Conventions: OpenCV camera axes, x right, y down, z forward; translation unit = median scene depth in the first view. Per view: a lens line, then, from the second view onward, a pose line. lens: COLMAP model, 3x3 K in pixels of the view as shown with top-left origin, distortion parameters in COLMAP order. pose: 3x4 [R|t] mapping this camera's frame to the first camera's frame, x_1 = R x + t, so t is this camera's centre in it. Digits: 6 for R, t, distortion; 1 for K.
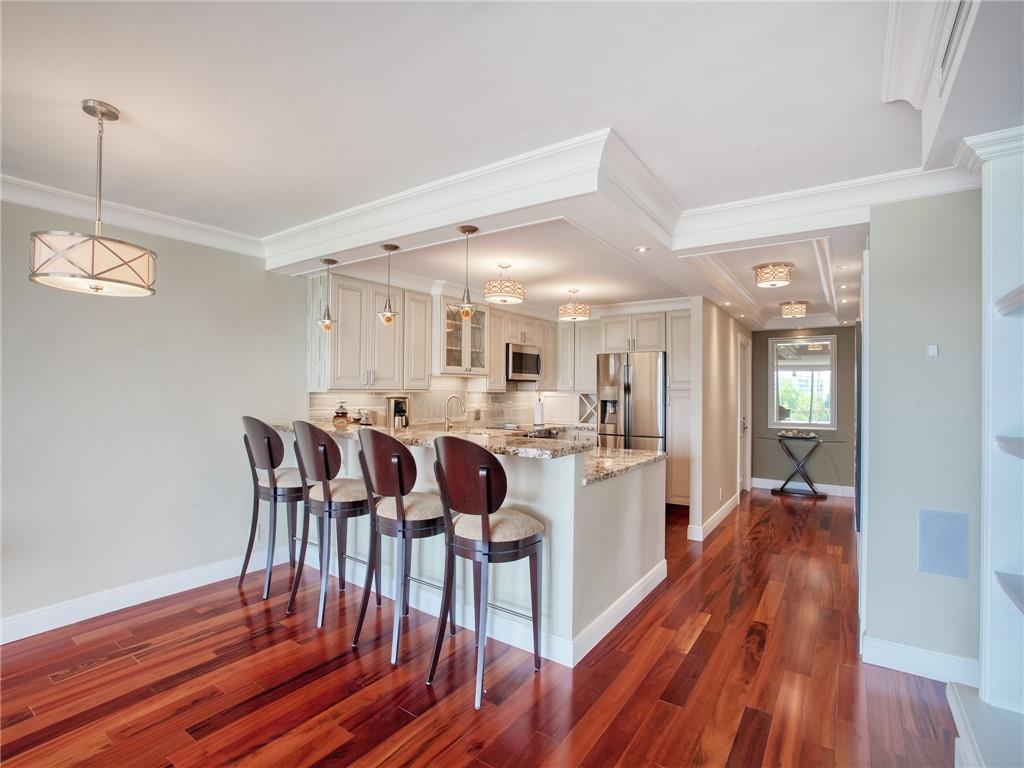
lens RADIAL K [[503.2, 0, 506.4], [0, 503.2, 386.8], [0, 0, 1]] dist [-0.066656, 0.026931]
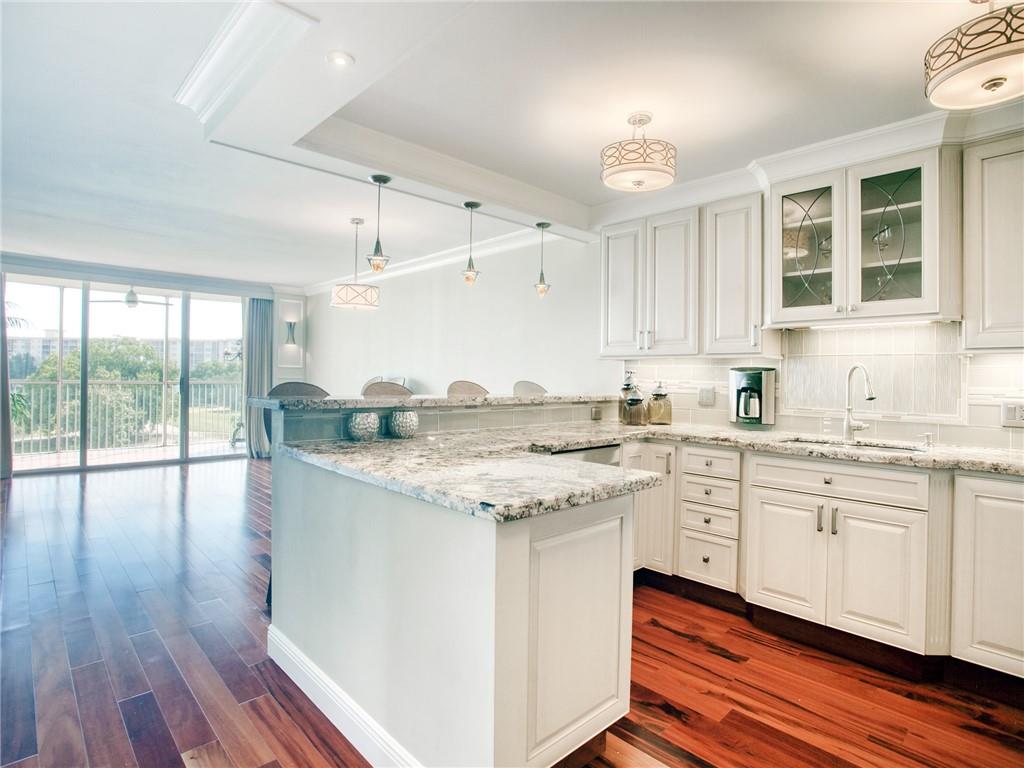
lens RADIAL K [[539.2, 0, 523.8], [0, 539.2, 376.4], [0, 0, 1]] dist [-0.058188, 0.025125]
pose [[-0.185416, -0.014864, -0.982548, 0.419624], [-0.012934, 0.999836, -0.012685, 0.036051], [0.982575, 0.010356, -0.185578, 0.700608]]
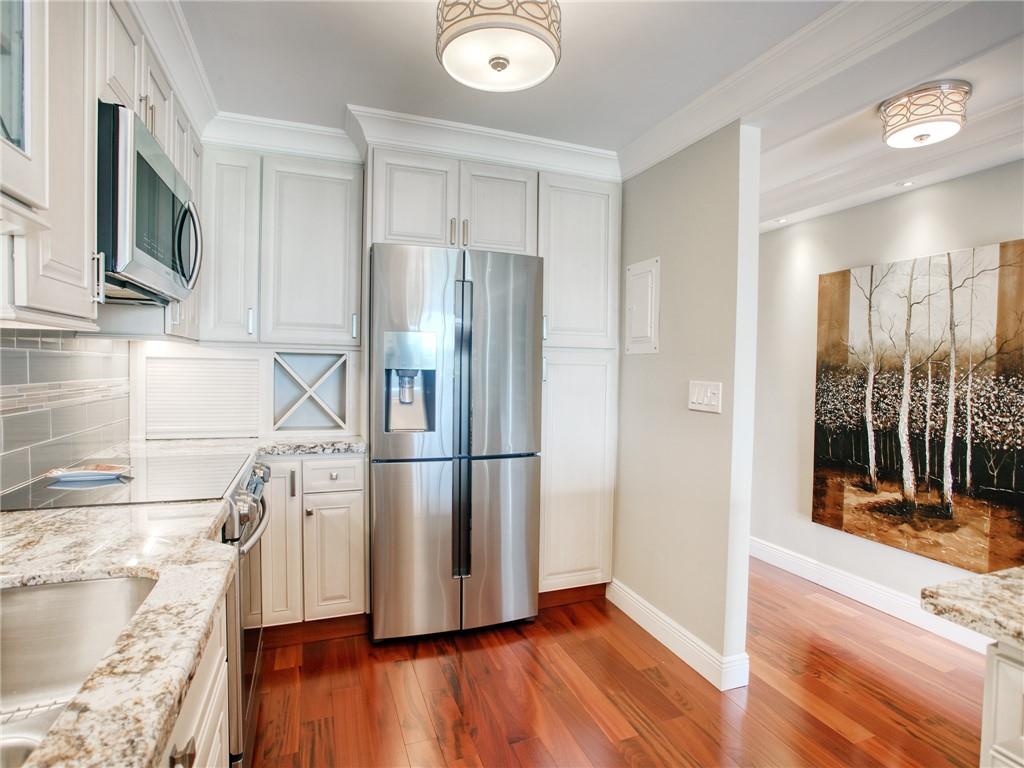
lens RADIAL K [[539.2, 0, 523.8], [0, 539.2, 376.4], [0, 0, 1]] dist [-0.058188, 0.025125]
pose [[0.558219, -0.014247, 0.829571, -0.086707], [-0.022514, 0.999224, 0.032310, 0.017484], [-0.829388, -0.036713, 0.557466, 0.725125]]
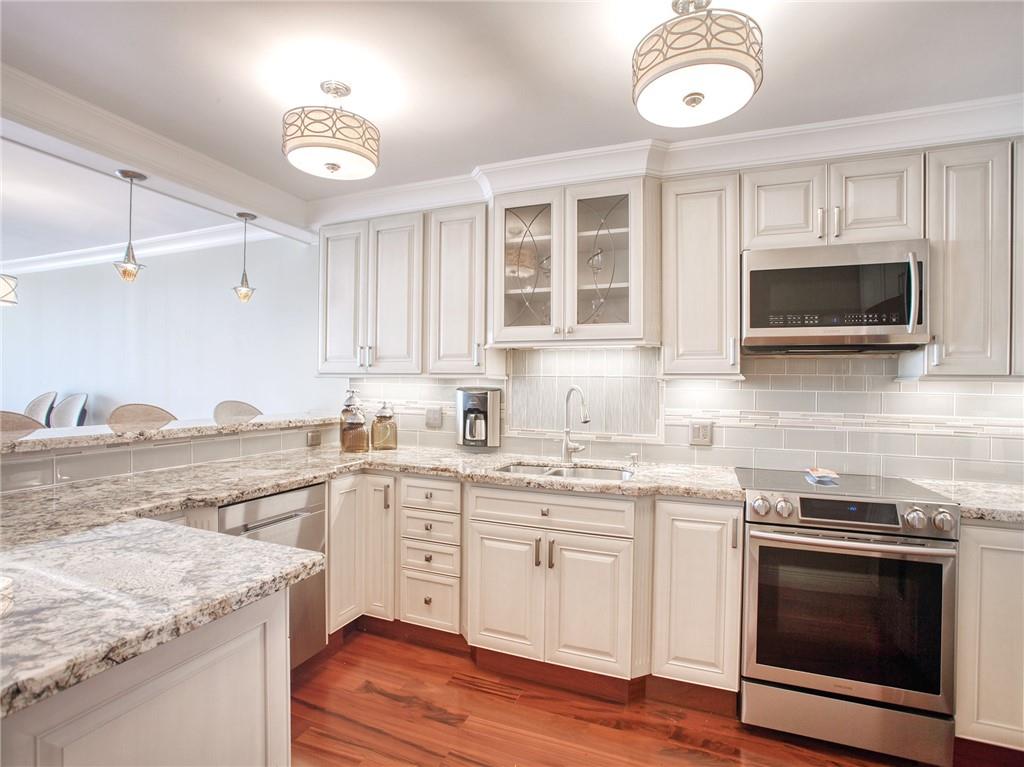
lens RADIAL K [[503.2, 0, 506.4], [0, 503.2, 386.3], [0, 0, 1]] dist [-0.066656, 0.026931]
pose [[0.223103, -0.006930, -0.974770, 0.323693], [-0.005840, 0.999947, -0.008446, 0.019485], [0.974777, 0.007577, 0.223050, 0.747114]]
